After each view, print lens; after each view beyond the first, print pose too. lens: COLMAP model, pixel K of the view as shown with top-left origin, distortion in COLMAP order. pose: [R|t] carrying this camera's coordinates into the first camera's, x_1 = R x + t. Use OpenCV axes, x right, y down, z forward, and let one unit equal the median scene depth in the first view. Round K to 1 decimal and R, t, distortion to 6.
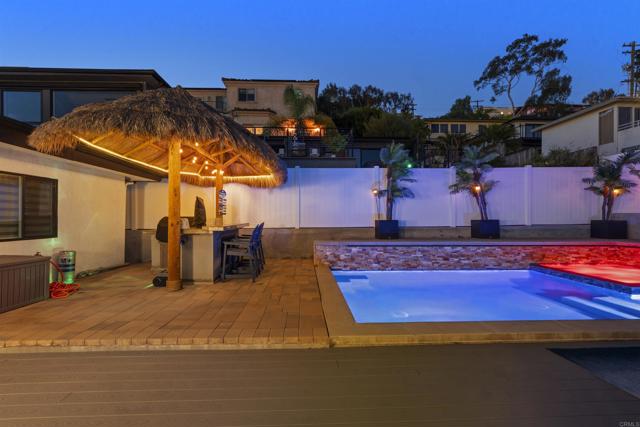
lens RADIAL K [[290.4, 0, 320.0], [0, 290.4, 213.5], [0, 0, 1]] dist [0.000273, 0.000009]
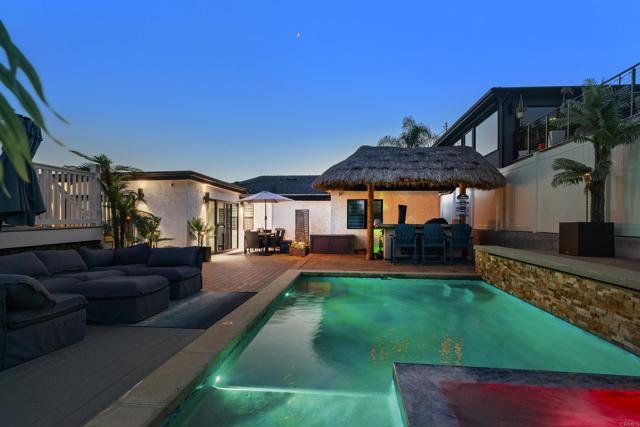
lens RADIAL K [[367.1, 0, 320.0], [0, 367.1, 213.5], [0, 0, 1]] dist [-0.000328, 0.000097]
pose [[-0.134618, -0.016583, -0.990759, 1.149685], [0.008188, 0.999807, -0.017847, 0.014946], [0.990864, -0.010515, -0.134456, 0.659285]]
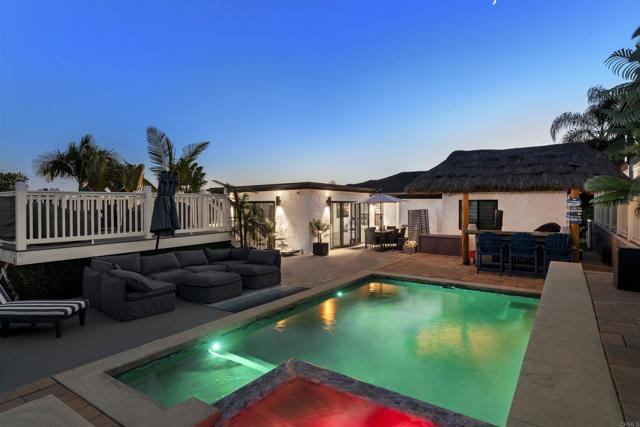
lens RADIAL K [[358.2, 0, 320.0], [0, 358.2, 213.5], [0, 0, 1]] dist [0.000535, -0.000049]
pose [[-0.598996, 0.024868, -0.800366, 1.154410], [0.014001, 0.999690, 0.020583, -0.065423], [0.800630, 0.001124, -0.599159, 1.054820]]
